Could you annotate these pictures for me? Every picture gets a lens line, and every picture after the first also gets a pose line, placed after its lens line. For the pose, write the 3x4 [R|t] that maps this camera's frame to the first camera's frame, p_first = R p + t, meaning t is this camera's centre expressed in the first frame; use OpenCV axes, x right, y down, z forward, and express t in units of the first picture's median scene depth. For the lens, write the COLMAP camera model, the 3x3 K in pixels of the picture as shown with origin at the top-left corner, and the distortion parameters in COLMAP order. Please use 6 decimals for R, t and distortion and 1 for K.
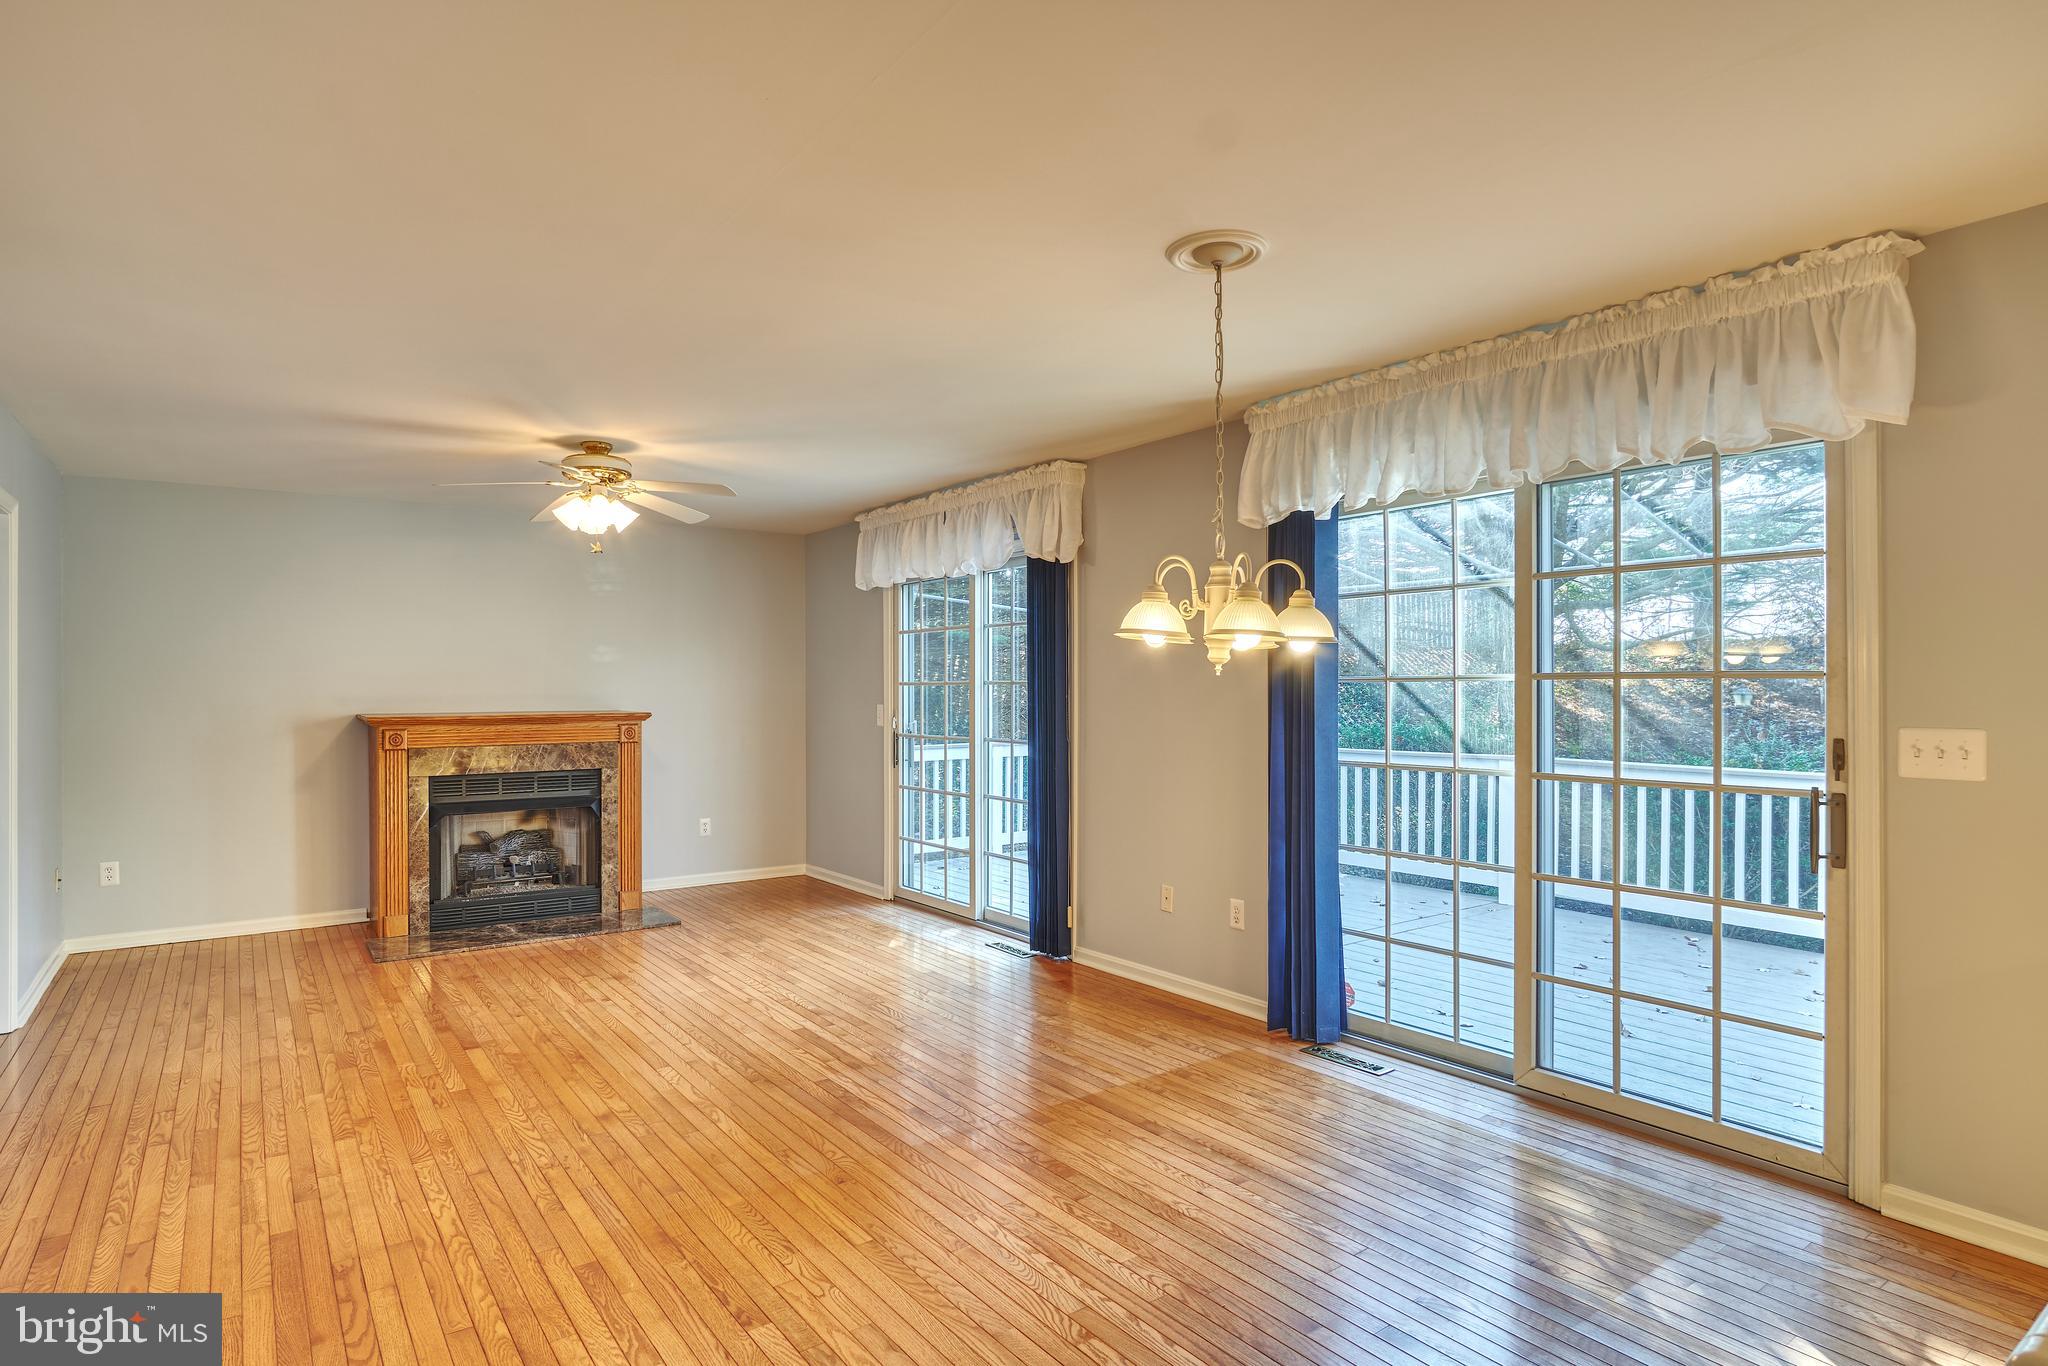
lens RADIAL K [[1092.2, 0, 1019.8], [0, 1092.2, 683.8], [0, 0, 1]] dist [-0.018533, 0.005380]
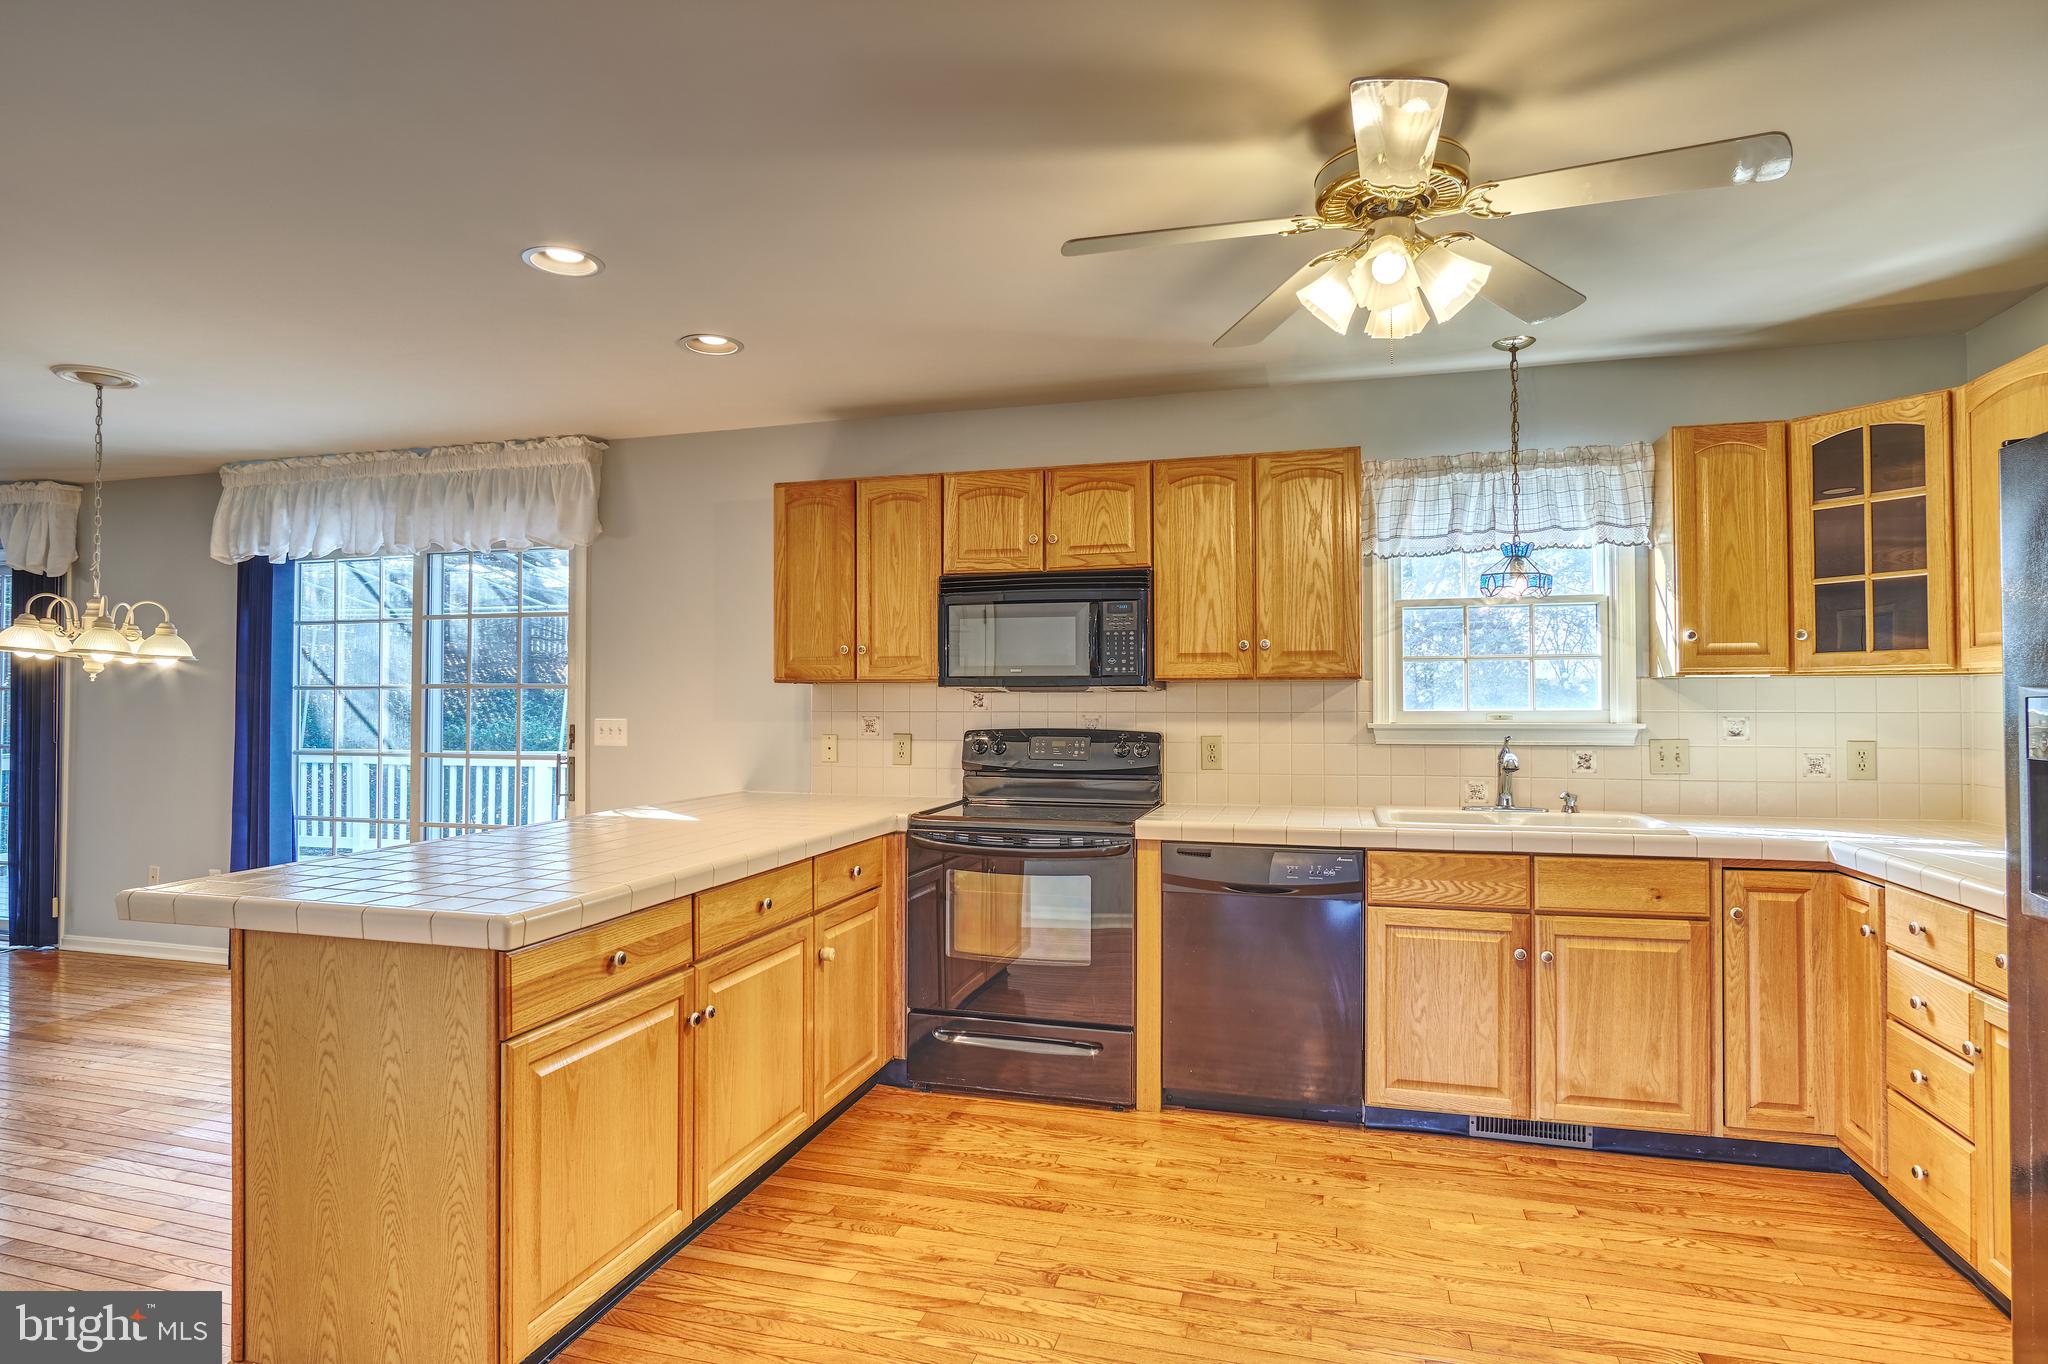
lens RADIAL K [[1092.2, 0, 1018.3], [0, 1092.2, 685.5], [0, 0, 1]] dist [-0.018533, 0.005380]
pose [[0.789481, 0.011223, 0.613673, 0.167403], [-0.005070, 0.999918, -0.011764, 0.004136], [-0.613754, 0.006176, 0.789473, -0.500744]]
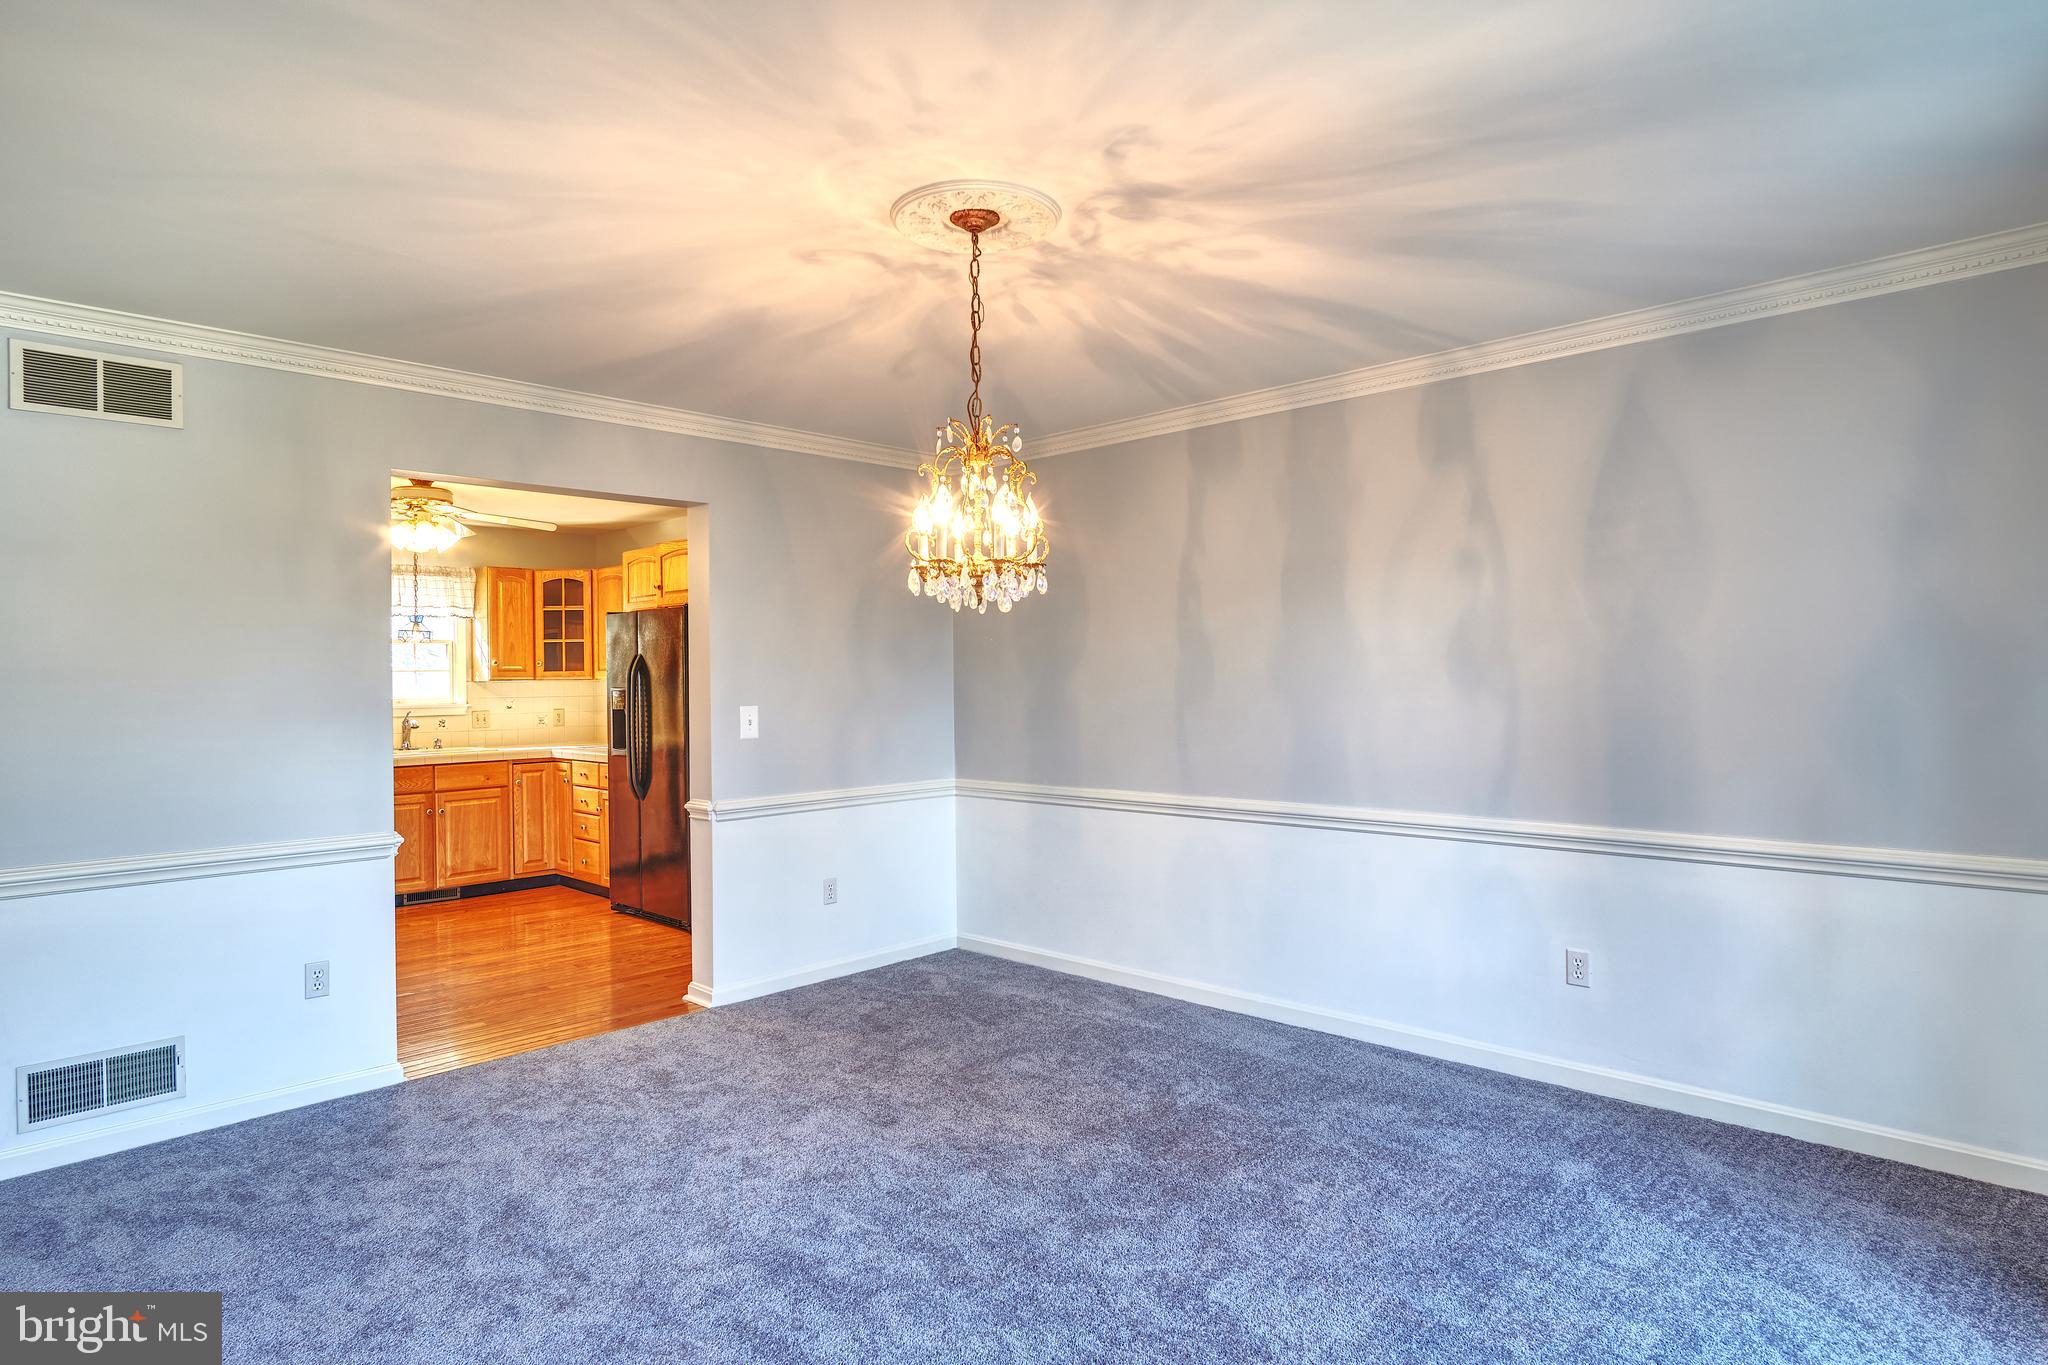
lens RADIAL K [[1120.1, 0, 1012.7], [0, 1120.1, 677.3], [0, 0, 1]] dist [-0.025849, 0.003439]
pose [[-0.170328, 0.006994, 0.985363, -0.819196], [0.007264, 0.999957, -0.005842, -0.003983], [-0.985361, 0.006163, -0.170371, -0.682862]]
